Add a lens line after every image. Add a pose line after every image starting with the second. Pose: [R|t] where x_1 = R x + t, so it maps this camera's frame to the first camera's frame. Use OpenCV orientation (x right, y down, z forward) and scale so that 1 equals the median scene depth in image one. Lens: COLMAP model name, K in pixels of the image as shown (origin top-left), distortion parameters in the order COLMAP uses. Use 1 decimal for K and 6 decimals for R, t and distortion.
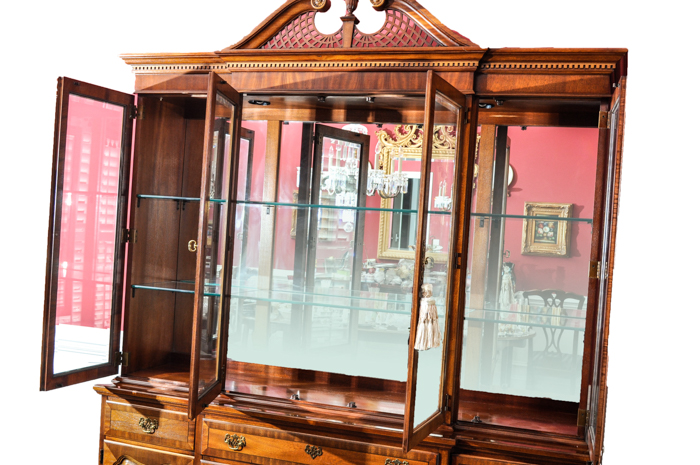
lens RADIAL K [[865.8, 0, 352.6], [0, 865.8, 232.4], [0, 0, 1]] dist [-0.061241, 0.000000]
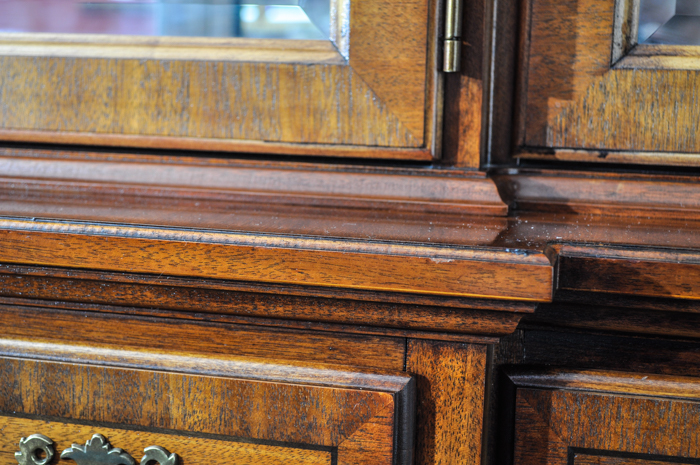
lens RADIAL K [[1201.3, 0, 349.0], [0, 1201.3, 232.1], [0, 0, 1]] dist [0.044782, 0.000000]
pose [[0.996262, -0.048731, 0.071322, 0.071683], [0.038801, 0.990149, 0.134535, 0.191038], [-0.077175, -0.131264, 0.988339, 0.748835]]
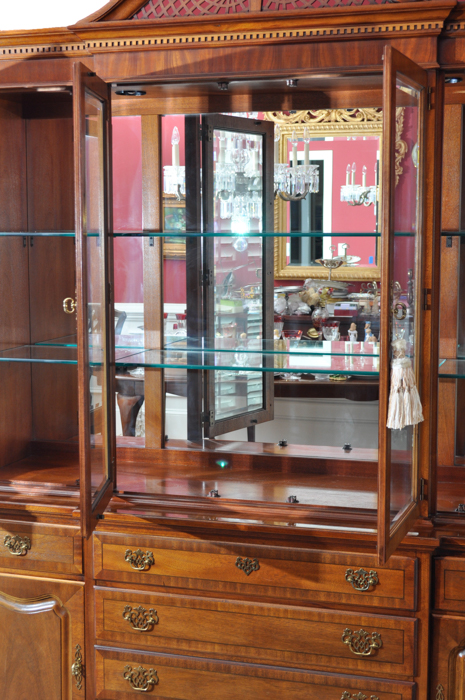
lens RADIAL K [[1192.7, 0, 230.8], [0, 1192.7, 351.4], [0, 0, 1]] dist [-0.005745, 0.000000]
pose [[0.997537, -0.068233, 0.016257, -0.060127], [0.066180, 0.992351, 0.104207, -0.037233], [-0.023243, -0.102875, 0.994423, -0.010669]]
